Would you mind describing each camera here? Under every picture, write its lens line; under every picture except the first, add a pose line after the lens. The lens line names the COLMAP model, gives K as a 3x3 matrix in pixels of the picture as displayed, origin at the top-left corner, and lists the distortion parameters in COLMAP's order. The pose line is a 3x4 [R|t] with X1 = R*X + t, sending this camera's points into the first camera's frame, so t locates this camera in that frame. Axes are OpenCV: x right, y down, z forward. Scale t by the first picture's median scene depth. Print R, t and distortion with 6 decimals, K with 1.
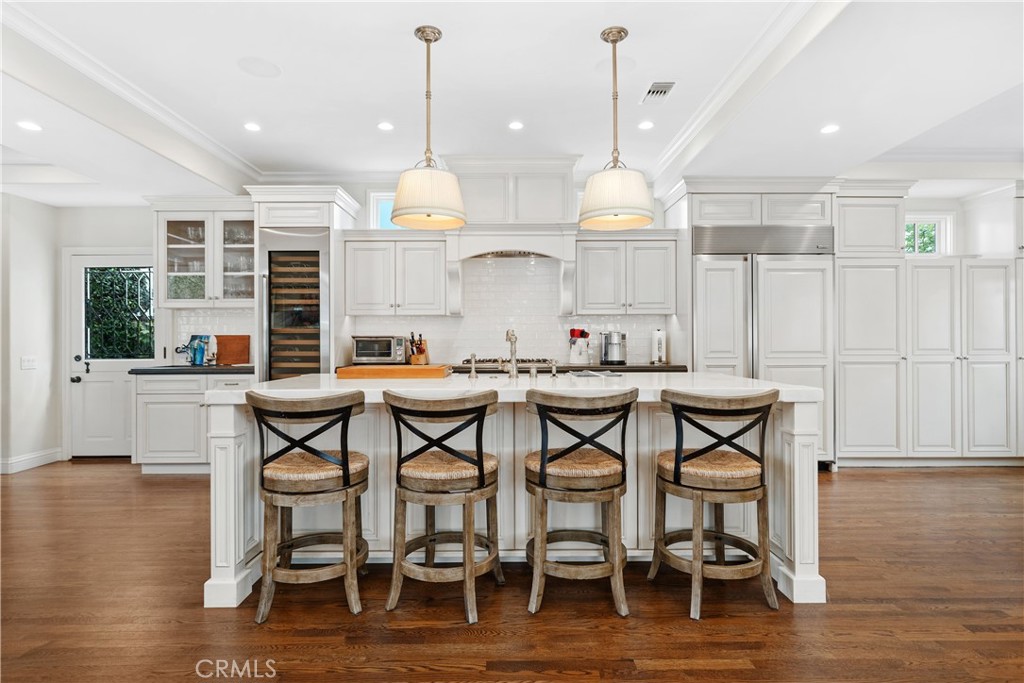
lens RADIAL K [[542.8, 0, 512.0], [0, 542.8, 340.8], [0, 0, 1]] dist [0.003779, 0.000471]
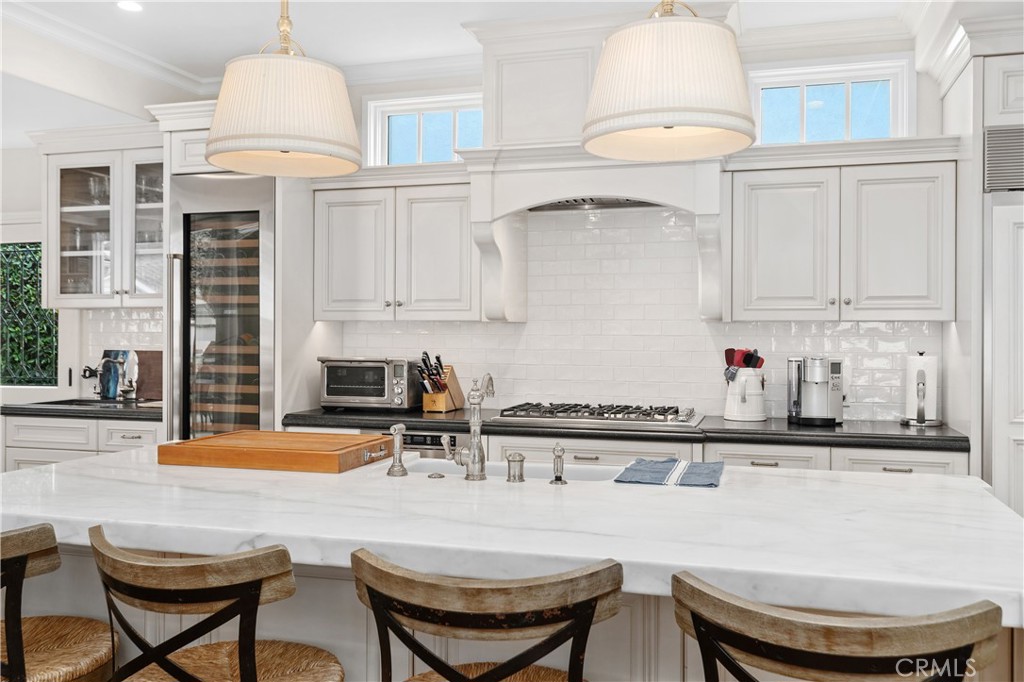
lens RADIAL K [[903.6, 0, 506.3], [0, 903.6, 326.0], [0, 0, 1]] dist [0.004898, 0.000631]
pose [[0.956114, 0.005127, -0.292949, 0.165989], [-0.006367, 0.999974, -0.003281, -0.040852], [0.292925, 0.005002, 0.956122, 0.159539]]
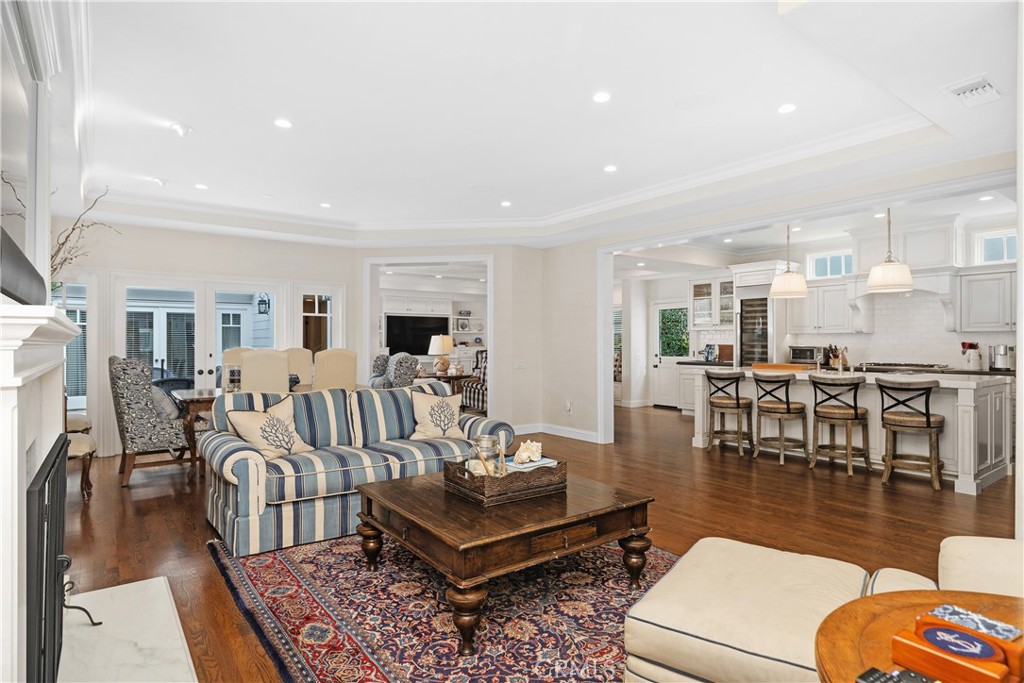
lens RADIAL K [[547.1, 0, 509.3], [0, 547.1, 339.1], [0, 0, 1]] dist [0.000328, 0.000503]
pose [[0.592633, -0.000387, -0.805472, 0.549652], [-0.000752, 0.999999, -0.001033, -0.028439], [0.805472, 0.001218, 0.592632, -0.687066]]
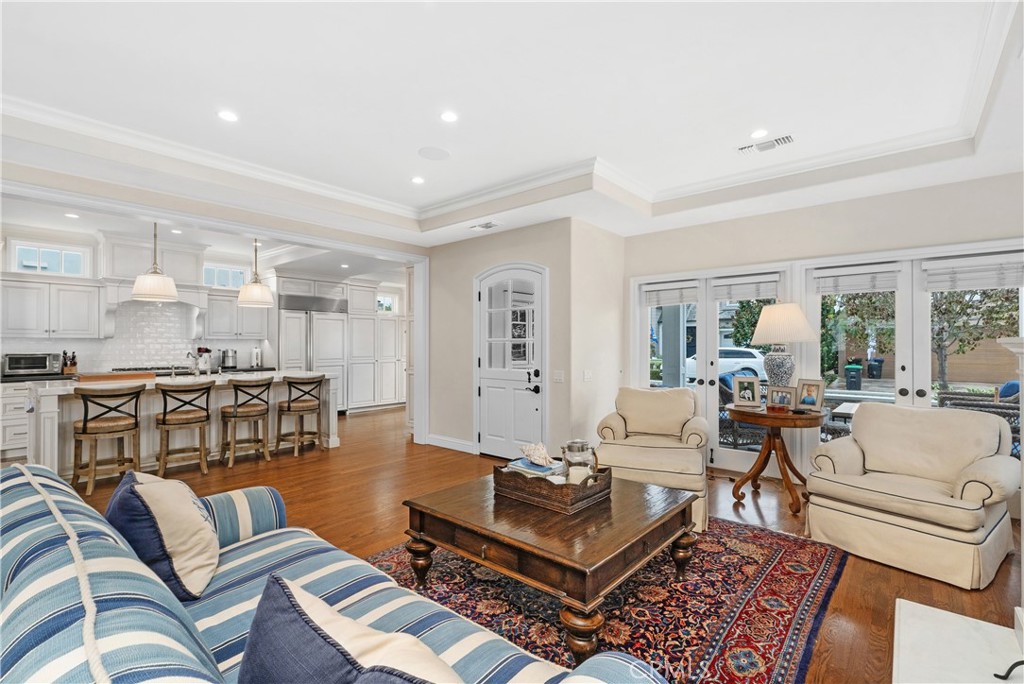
lens RADIAL K [[464.5, 0, 511.7], [0, 464.5, 340.6], [0, 0, 1]] dist [0.001952, -0.000154]
pose [[0.656861, 0.007999, 0.753969, -0.340236], [-0.001453, 0.999955, -0.009344, -0.032368], [-0.754010, 0.005042, 0.656843, -0.648122]]
